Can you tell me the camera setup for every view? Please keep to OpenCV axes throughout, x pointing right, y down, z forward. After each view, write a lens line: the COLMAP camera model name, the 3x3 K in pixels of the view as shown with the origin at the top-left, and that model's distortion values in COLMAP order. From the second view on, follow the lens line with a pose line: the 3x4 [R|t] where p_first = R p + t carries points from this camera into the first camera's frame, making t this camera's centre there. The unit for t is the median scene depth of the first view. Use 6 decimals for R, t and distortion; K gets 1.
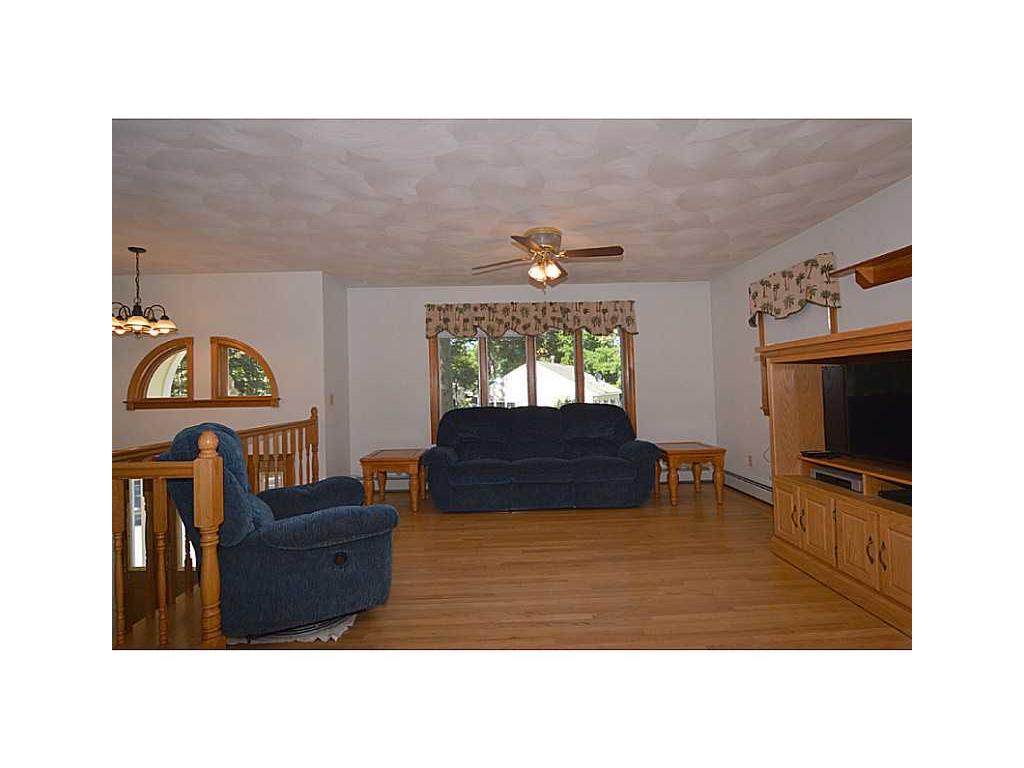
lens RADIAL K [[424.0, 0, 524.7], [0, 424.0, 376.7], [0, 0, 1]] dist [0.003242, -0.000276]
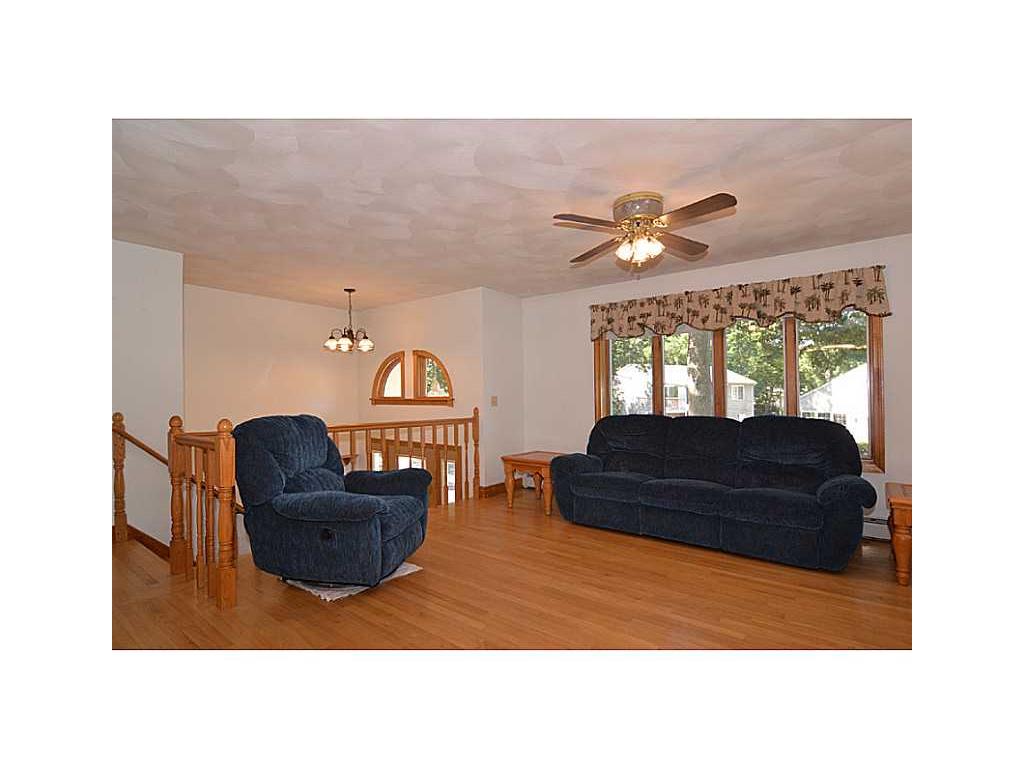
lens RADIAL K [[424.0, 0, 506.2], [0, 424.0, 392.3], [0, 0, 1]] dist [0.003242, -0.000276]
pose [[0.788836, 0.014594, -0.614430, 0.222355], [0.000458, 0.999704, 0.024332, 0.002603], [0.614603, -0.019476, 0.788596, 0.127034]]
